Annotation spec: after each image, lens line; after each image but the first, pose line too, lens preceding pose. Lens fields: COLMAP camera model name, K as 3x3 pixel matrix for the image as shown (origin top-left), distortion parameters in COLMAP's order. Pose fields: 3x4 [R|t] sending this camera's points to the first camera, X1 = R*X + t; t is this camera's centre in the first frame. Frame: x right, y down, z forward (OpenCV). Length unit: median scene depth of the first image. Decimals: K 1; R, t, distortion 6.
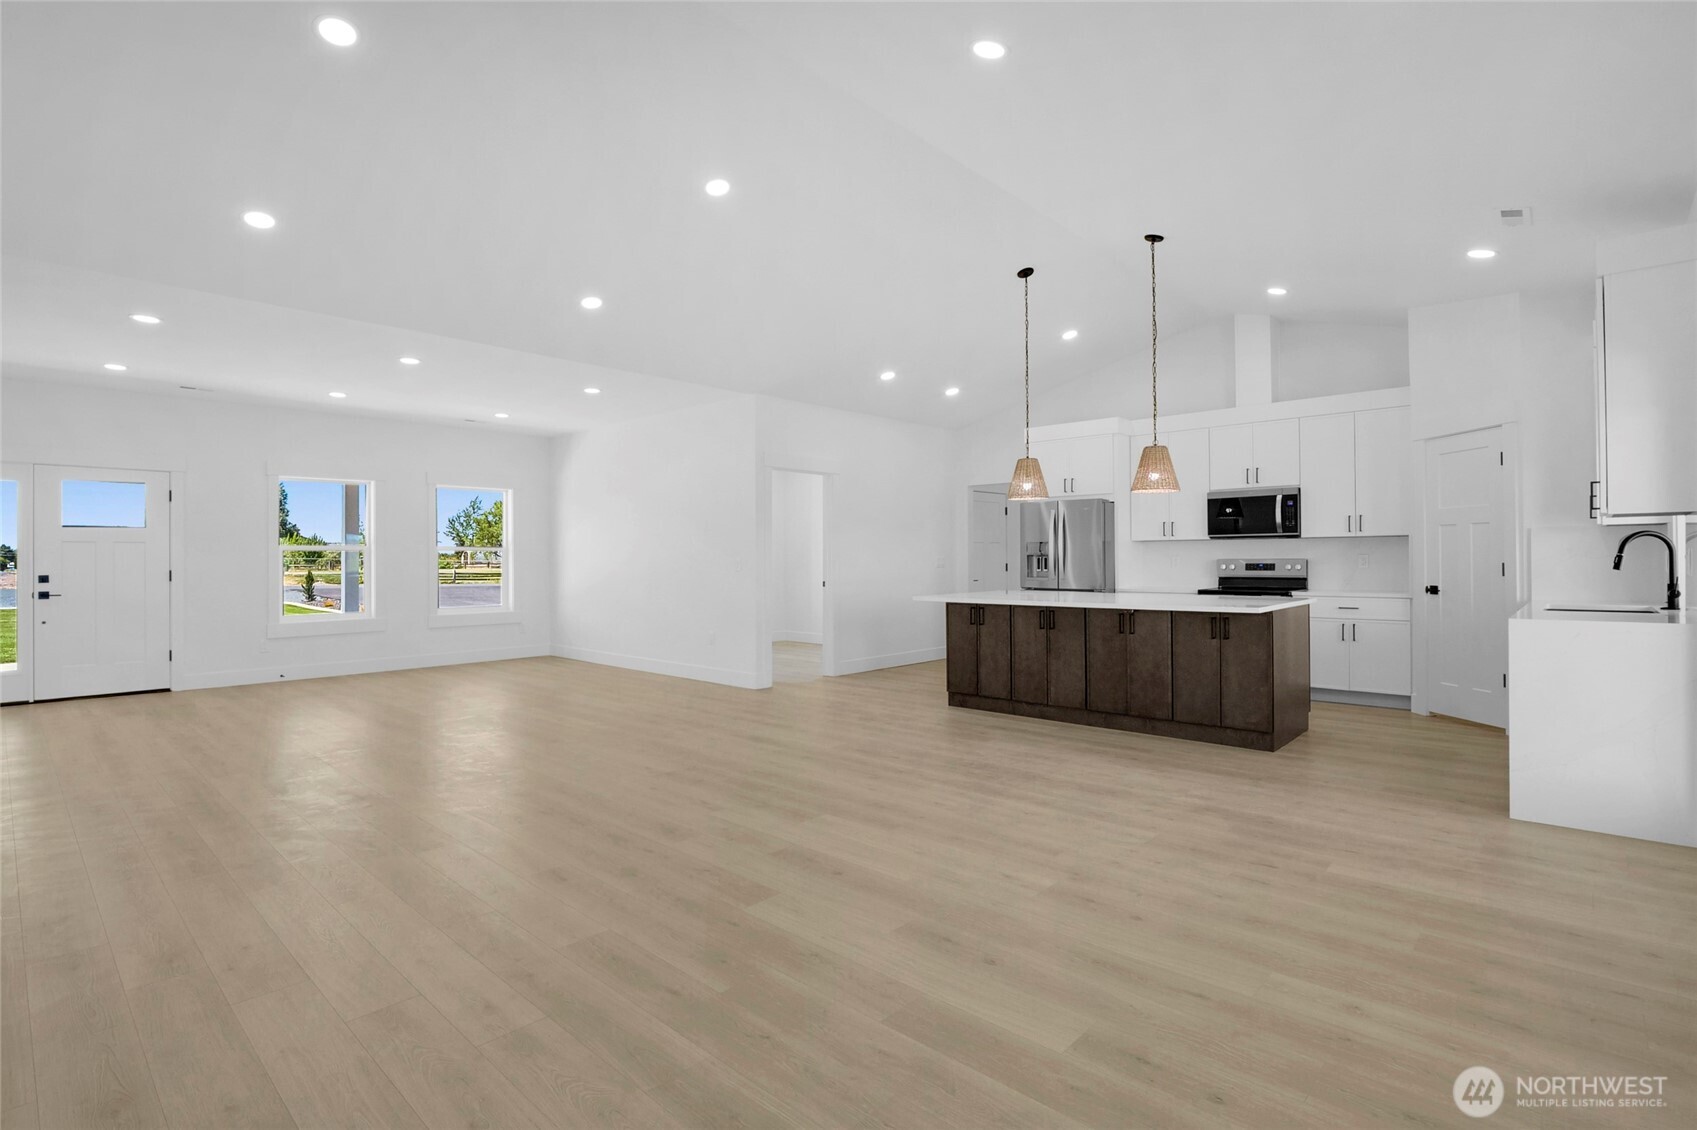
lens RADIAL K [[810.0, 0, 840.8], [0, 810.0, 560.8], [0, 0, 1]] dist [-0.019474, 0.000320]
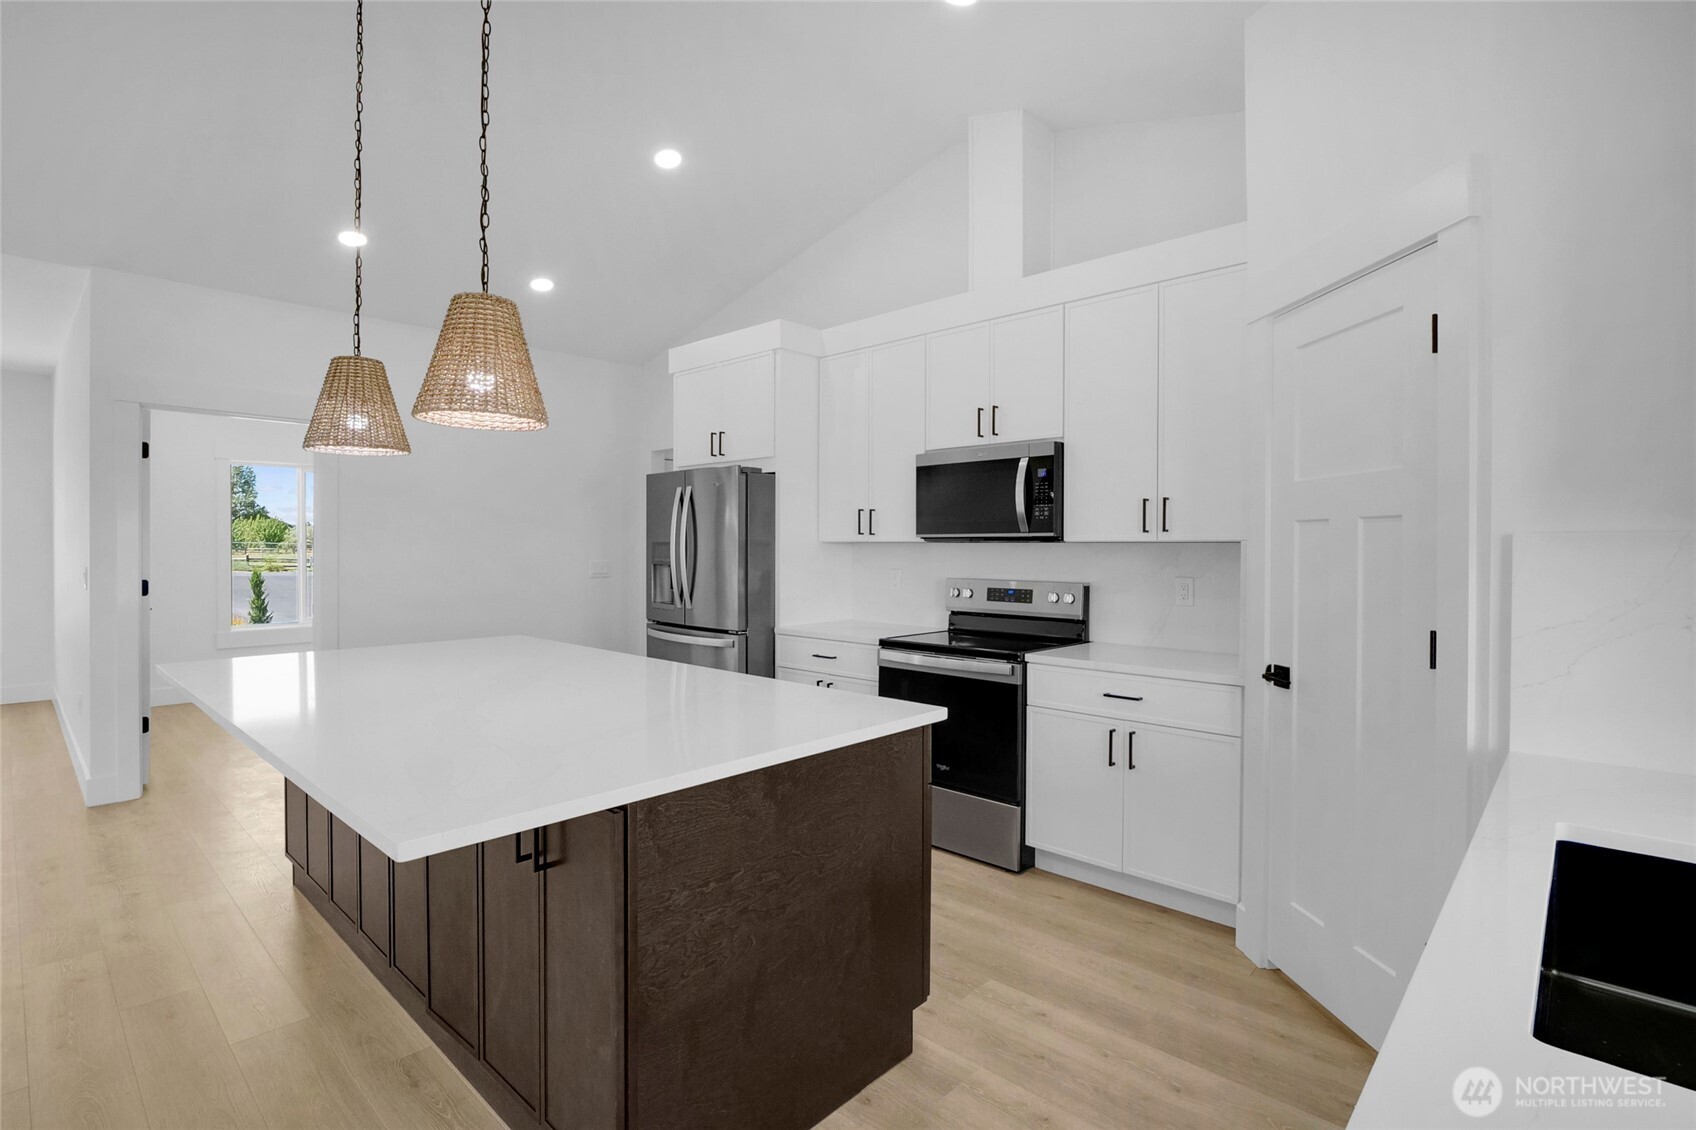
lens RADIAL K [[809.6, 0, 854.9], [0, 809.6, 559.1], [0, 0, 1]] dist [-0.019474, 0.000320]
pose [[0.999837, 0.005779, 0.017098, 0.428807], [-0.006045, 0.999861, 0.015562, -0.024920], [-0.017006, -0.015663, 0.999733, 0.492243]]
